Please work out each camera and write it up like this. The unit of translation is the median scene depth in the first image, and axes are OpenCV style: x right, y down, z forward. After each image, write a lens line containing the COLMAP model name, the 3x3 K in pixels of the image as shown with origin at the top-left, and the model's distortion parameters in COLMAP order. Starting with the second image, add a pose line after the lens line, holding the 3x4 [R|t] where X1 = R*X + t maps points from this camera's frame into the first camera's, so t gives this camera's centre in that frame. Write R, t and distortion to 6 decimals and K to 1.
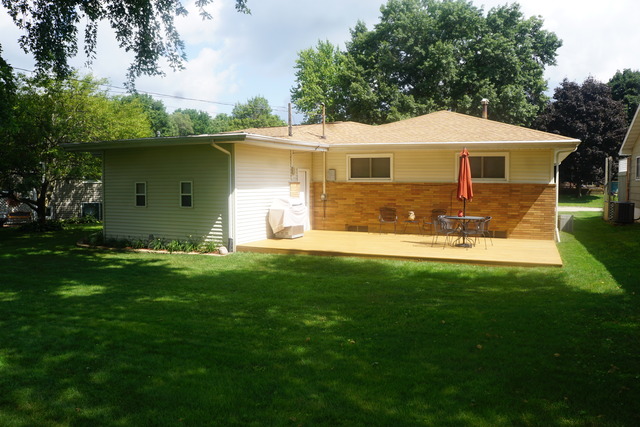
lens RADIAL K [[512.4, 0, 323.8], [0, 512.4, 211.5], [0, 0, 1]] dist [-0.137513, 0.083349]
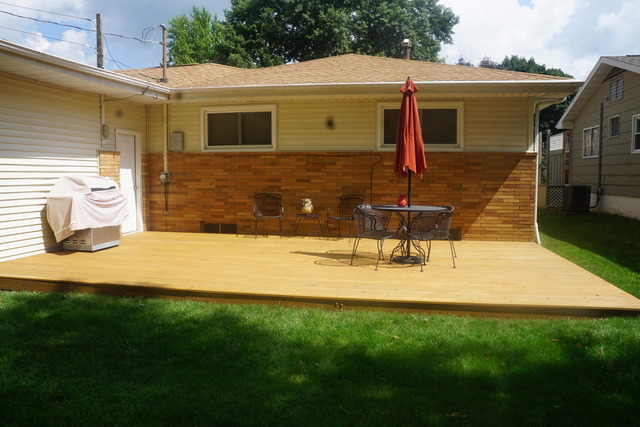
lens RADIAL K [[512.4, 0, 320.6], [0, 512.4, 207.3], [0, 0, 1]] dist [-0.137513, 0.083349]
pose [[0.976741, -0.014311, 0.213942, 0.054096], [0.012284, 0.999866, 0.010799, 0.003188], [-0.214068, -0.007919, 0.976787, 0.384191]]
